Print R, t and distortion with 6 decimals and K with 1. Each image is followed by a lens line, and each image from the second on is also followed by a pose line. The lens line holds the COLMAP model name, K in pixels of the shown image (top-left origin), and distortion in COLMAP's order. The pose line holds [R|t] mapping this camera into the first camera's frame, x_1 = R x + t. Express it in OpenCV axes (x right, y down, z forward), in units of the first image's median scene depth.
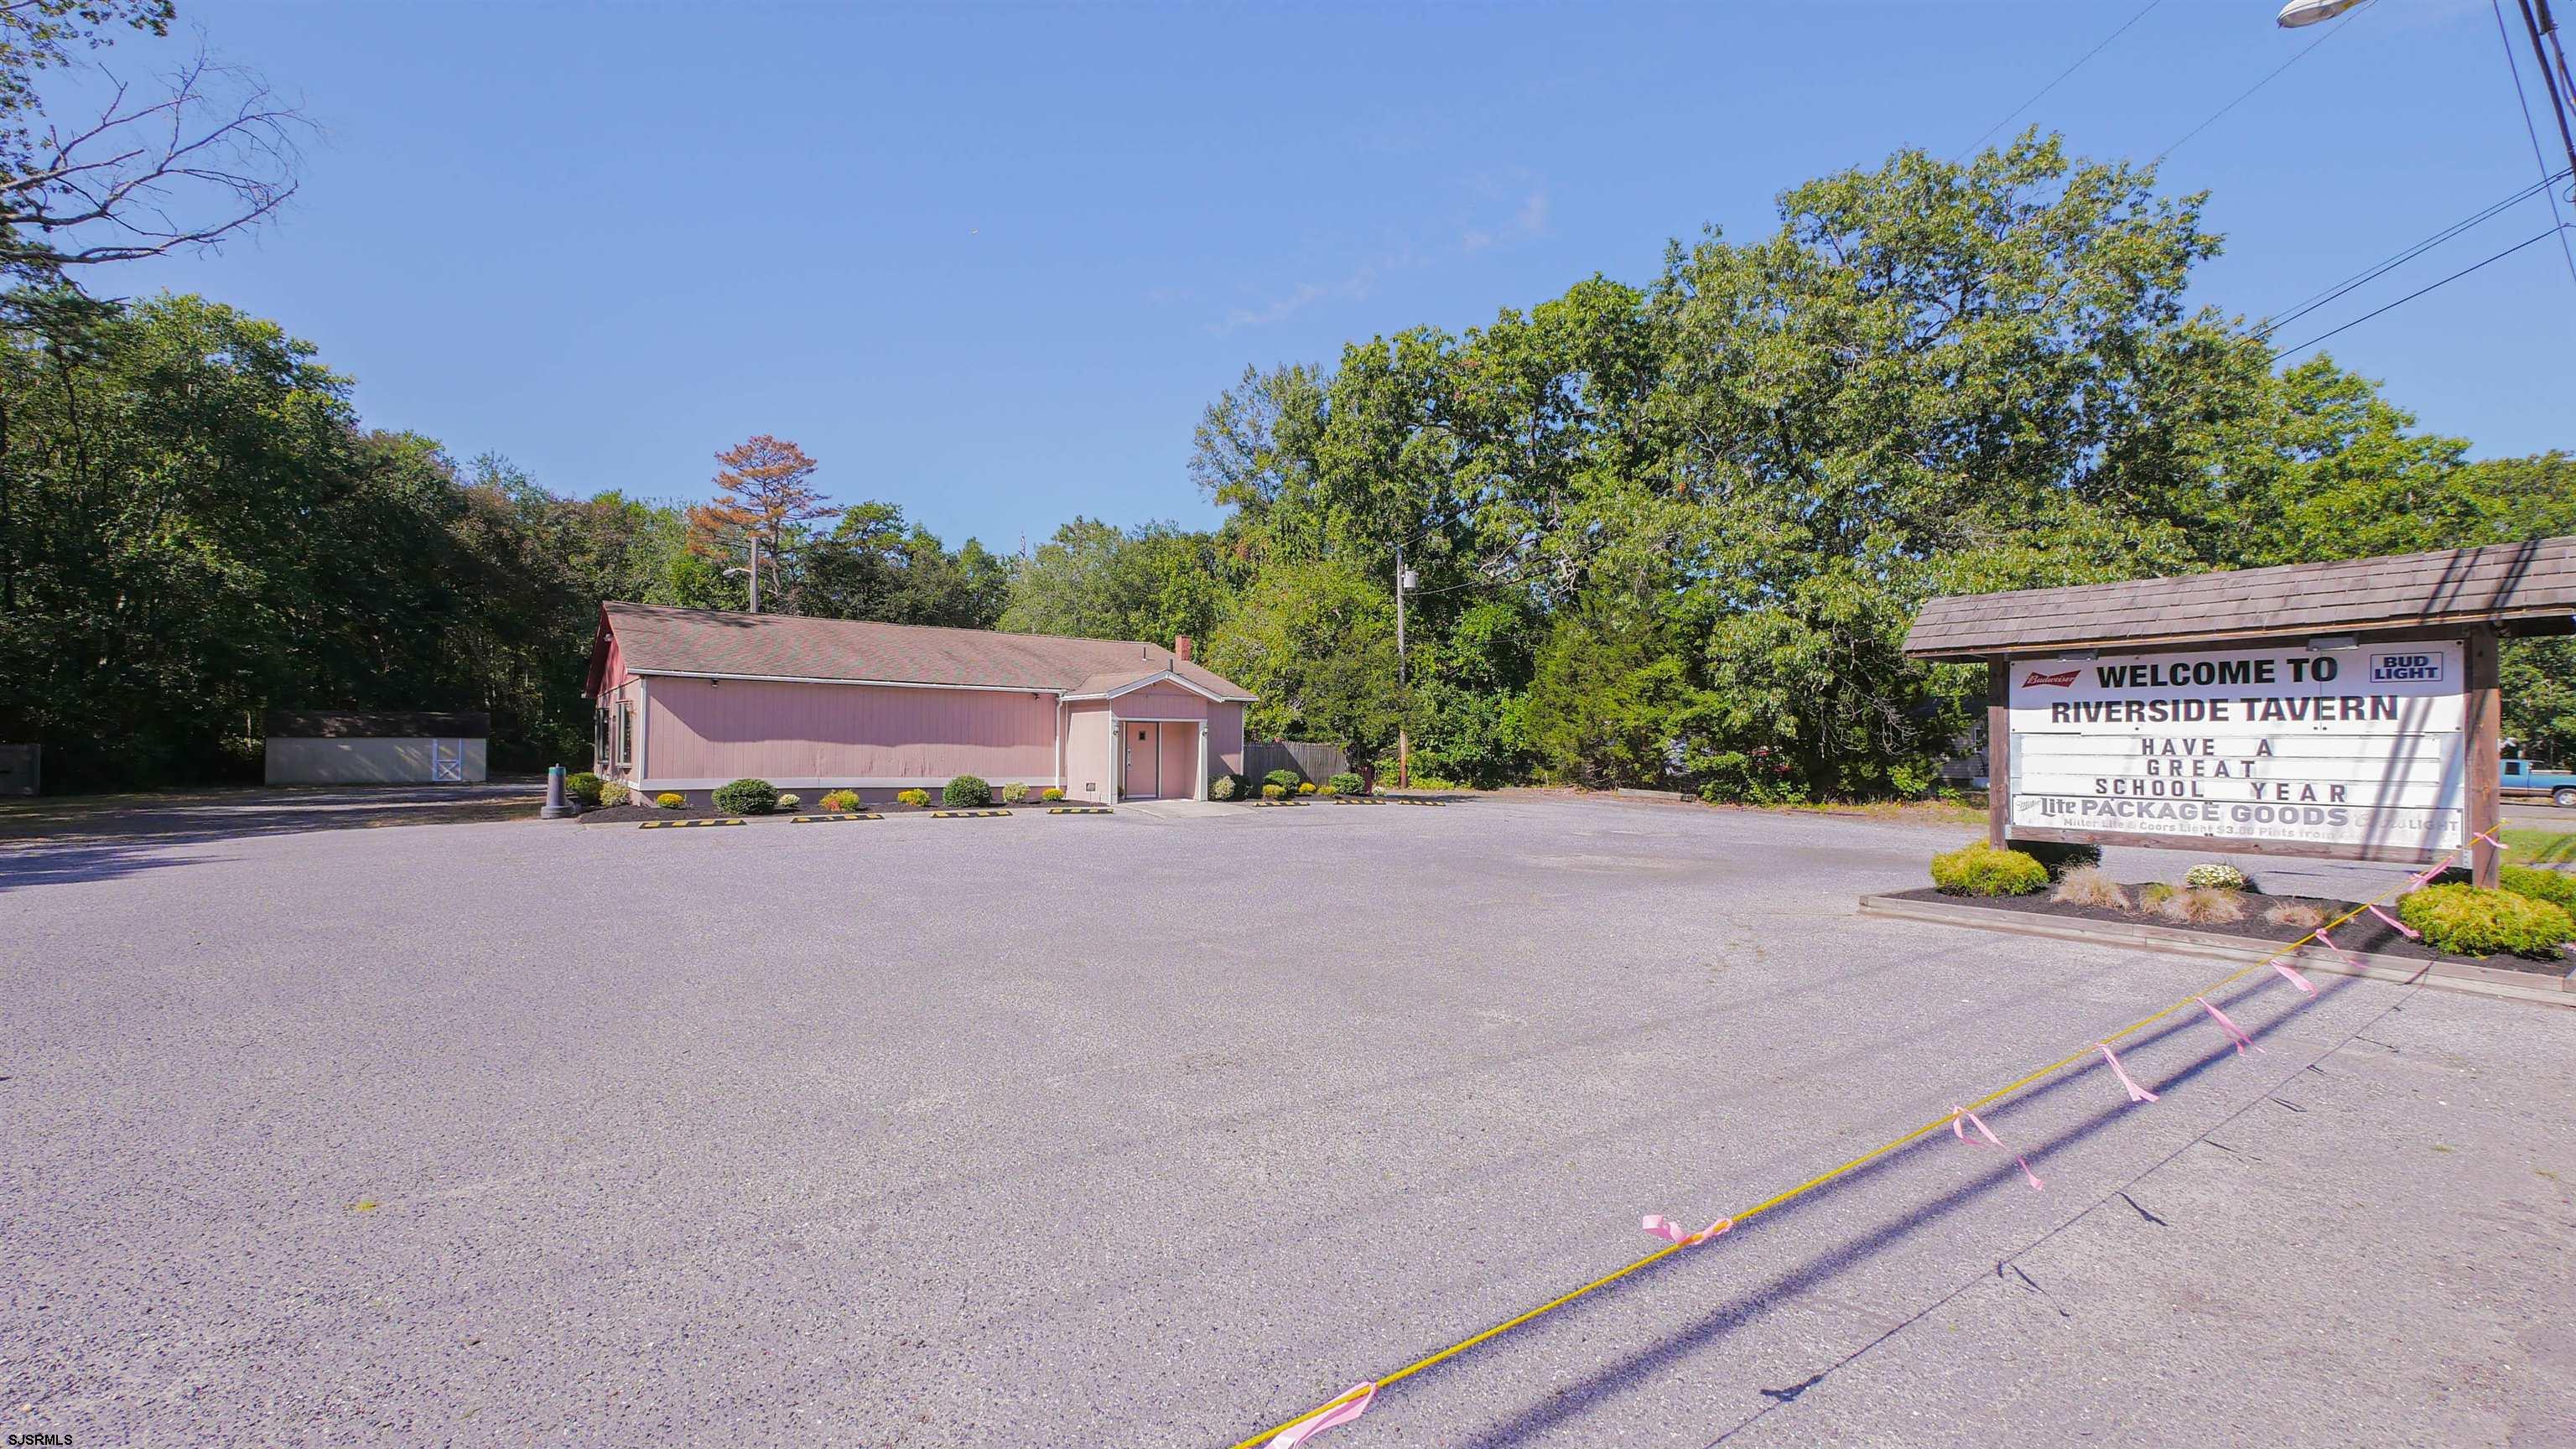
lens RADIAL K [[1080.7, 0, 1270.0], [0, 1080.7, 735.8], [0, 0, 1]] dist [-0.000630, -0.000061]
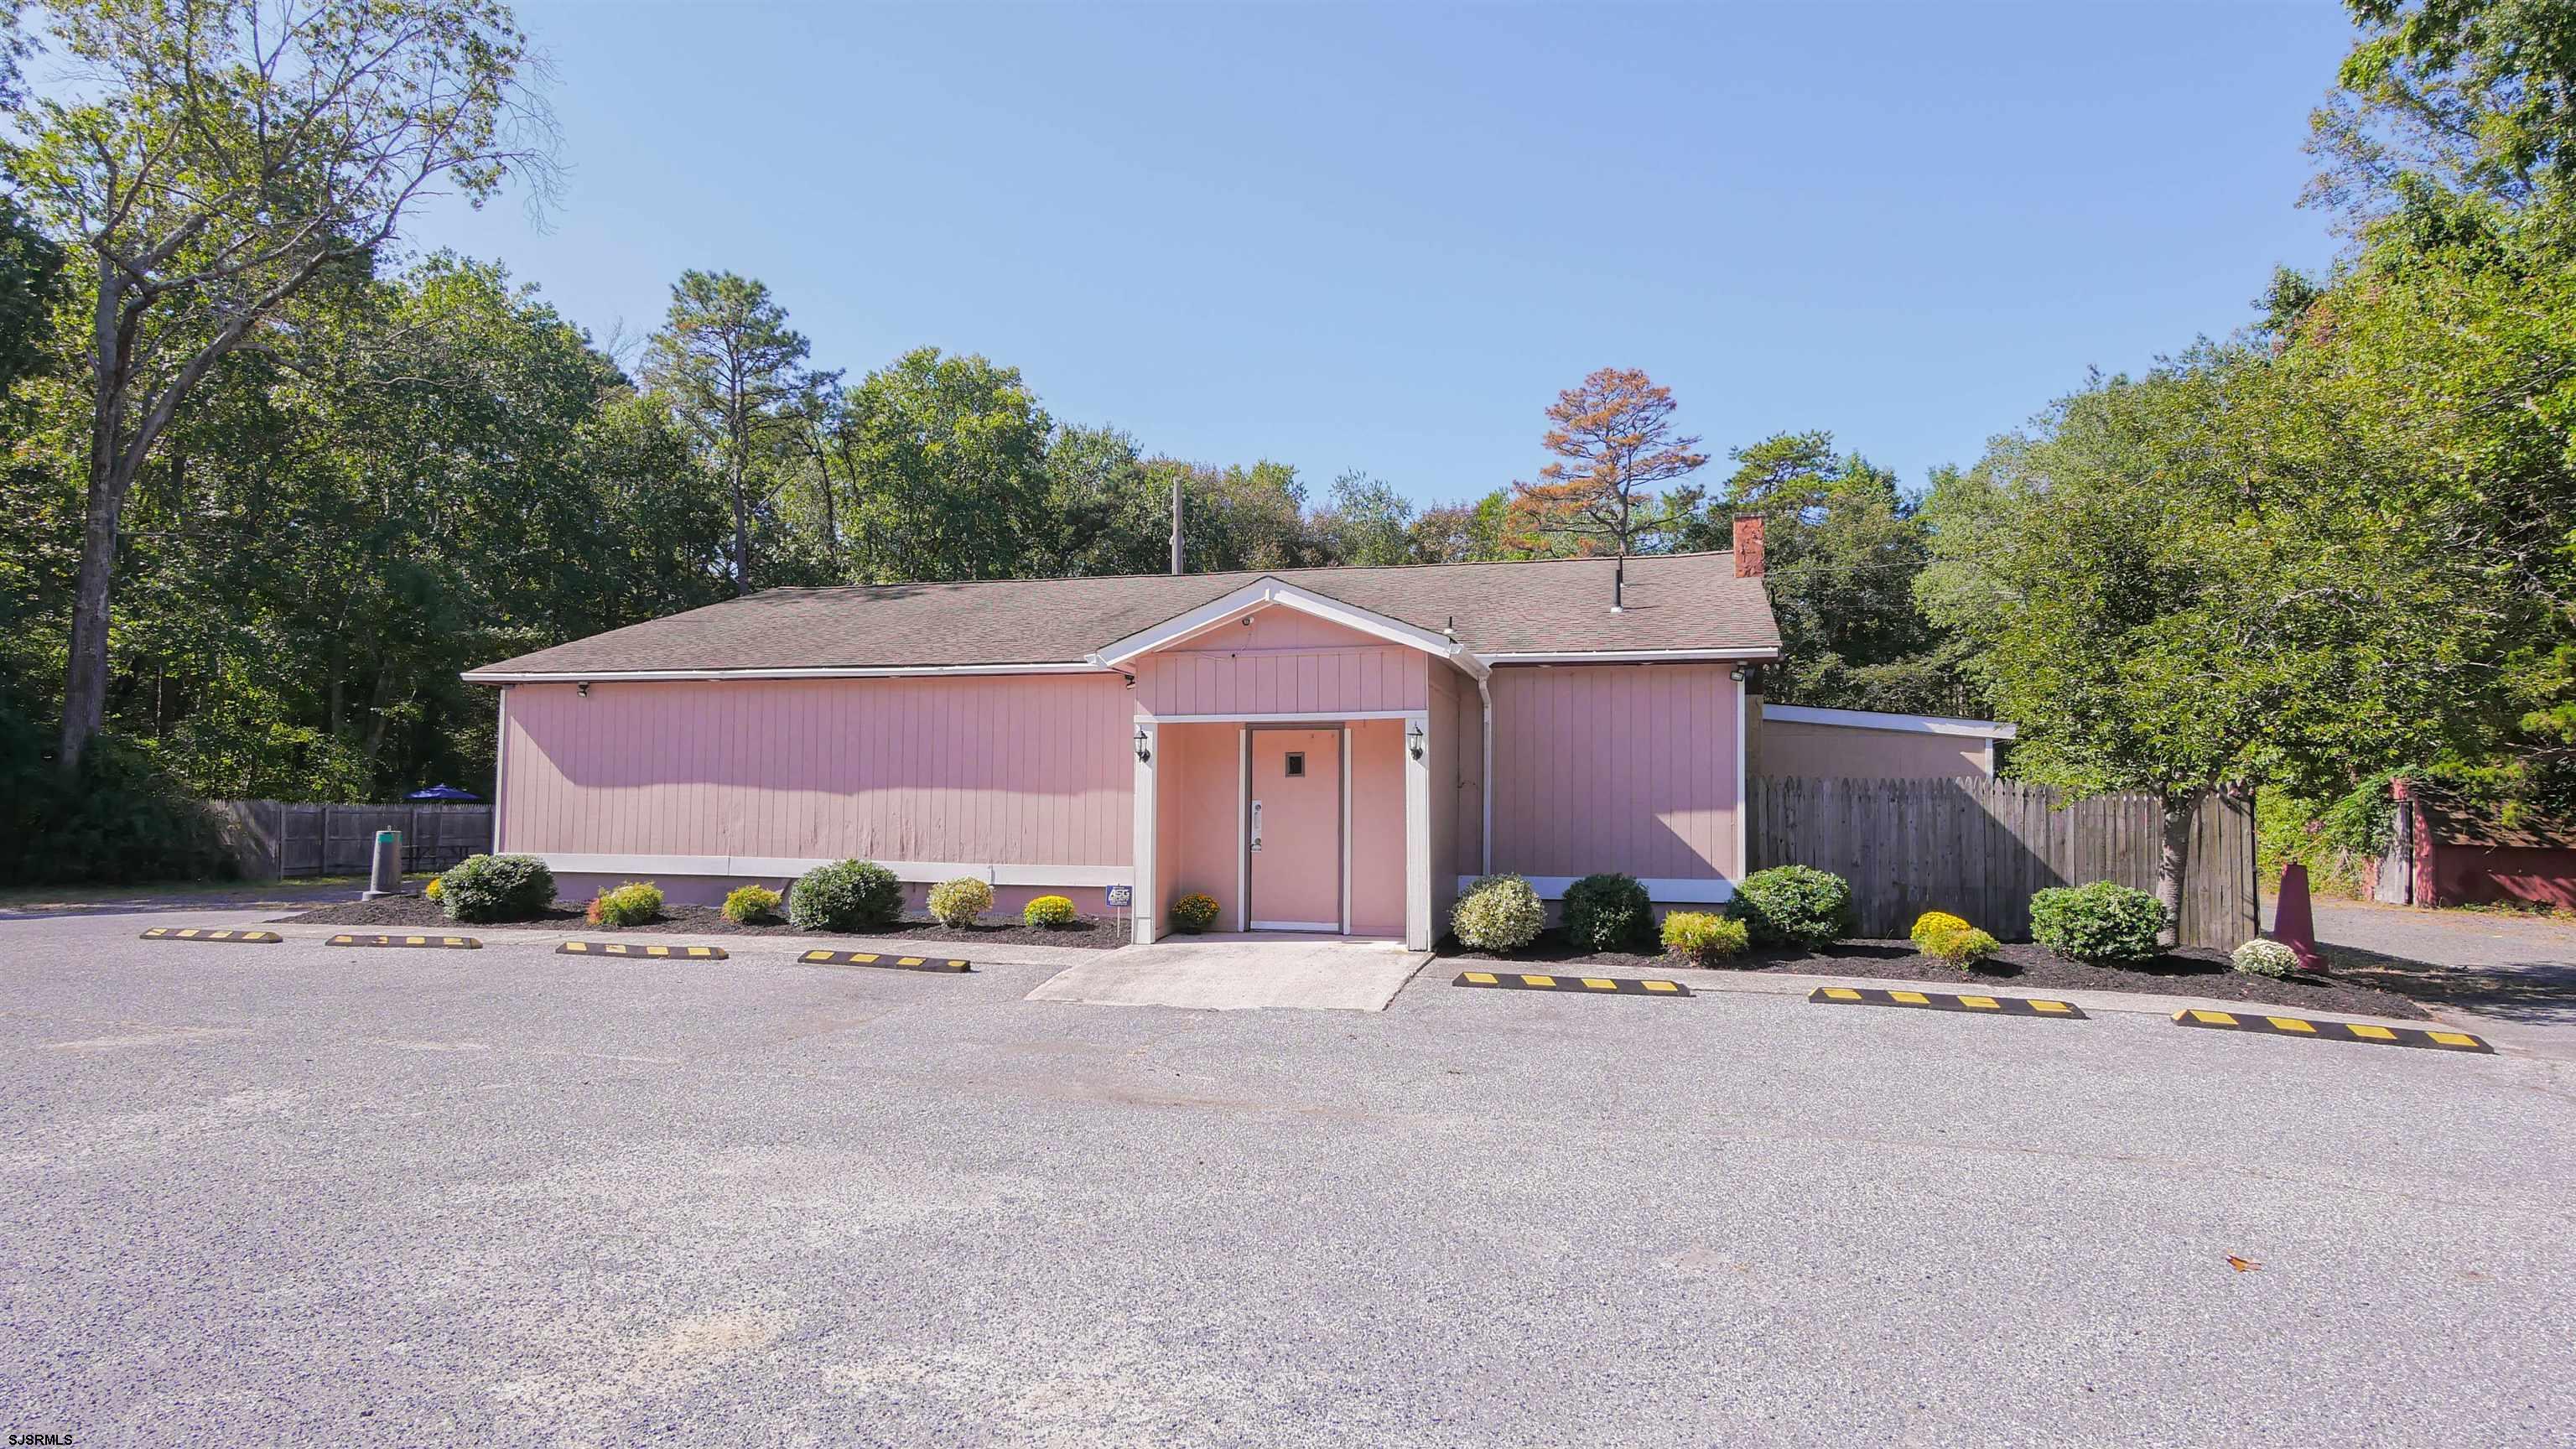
lens RADIAL K [[1410.0, 0, 1283.6], [0, 1410.0, 728.7], [0, 0, 1]] dist [-0.002193, 0.000206]
pose [[0.627934, -0.049154, -0.776713, 0.179884], [0.007611, 0.998344, -0.057026, 0.010646], [0.778229, 0.029897, 0.627268, 0.469864]]
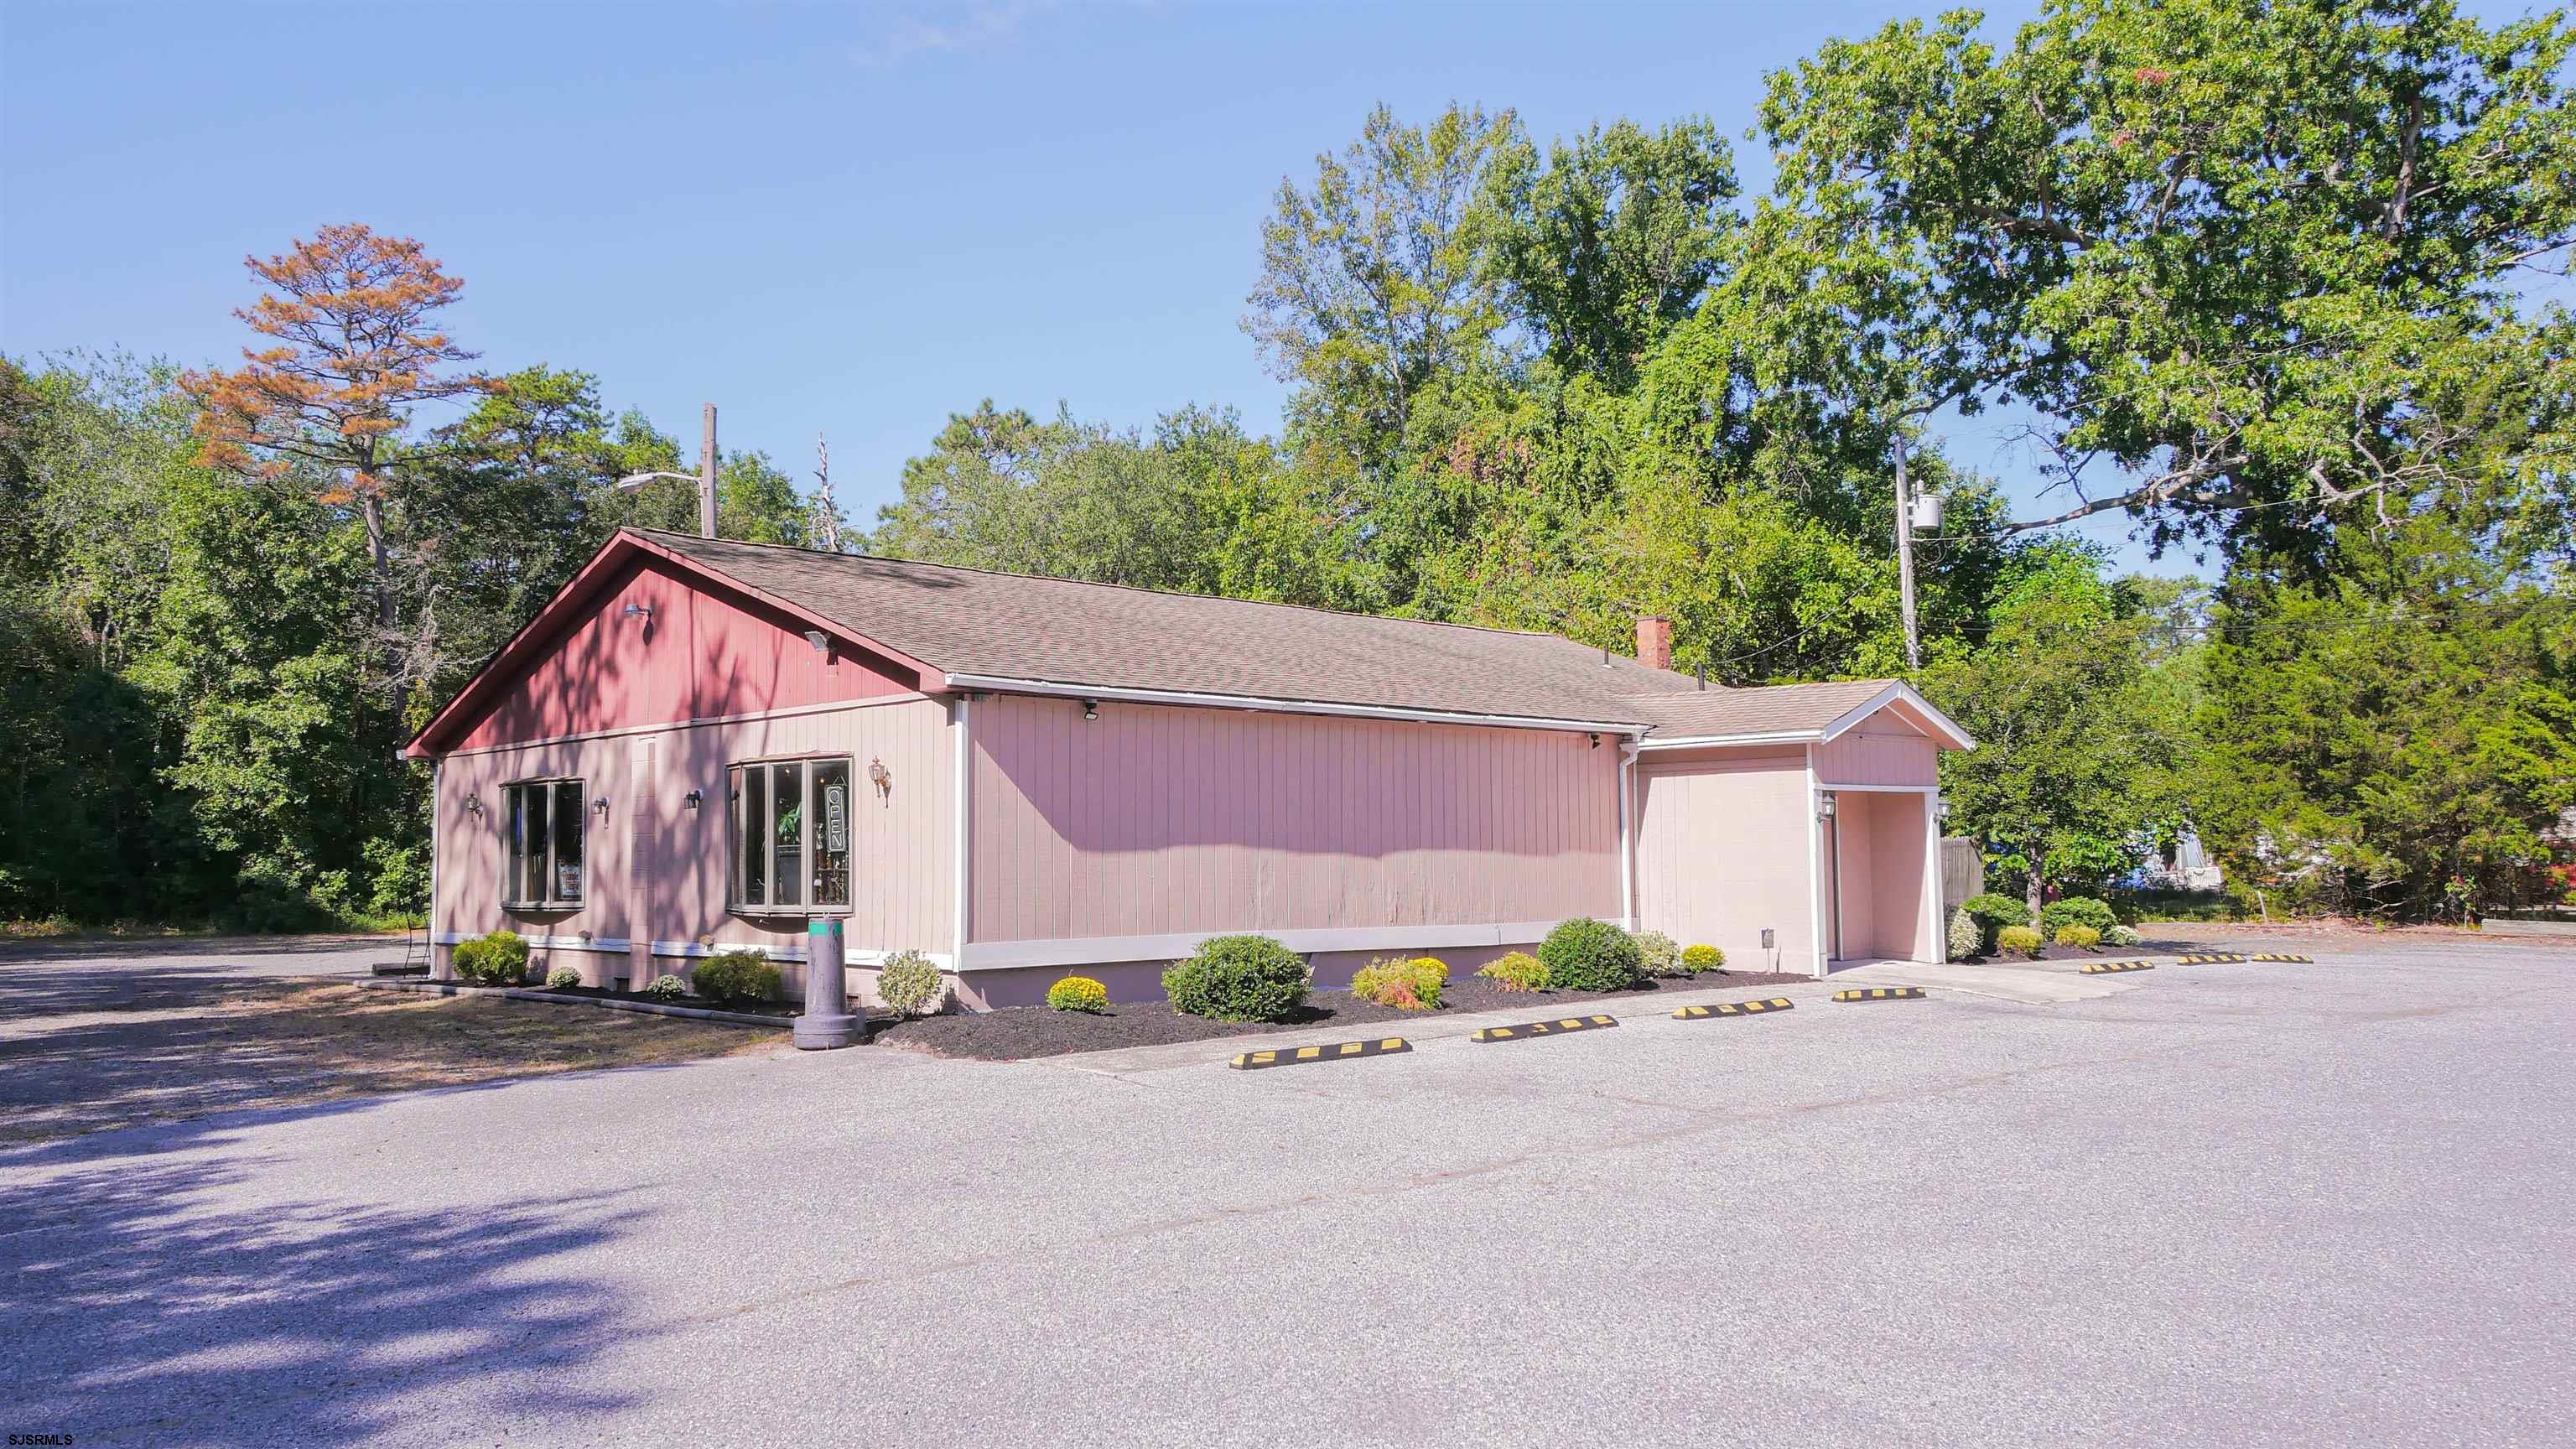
lens RADIAL K [[2005.8, 0, 1231.7], [0, 2005.8, 733.5], [0, 0, 1]] dist [0.002019, 0.041400]
pose [[0.993247, -0.008461, 0.115712, -0.316593], [0.014196, 0.998706, -0.048828, -0.000523], [-0.115149, 0.050141, 0.992082, 0.121053]]
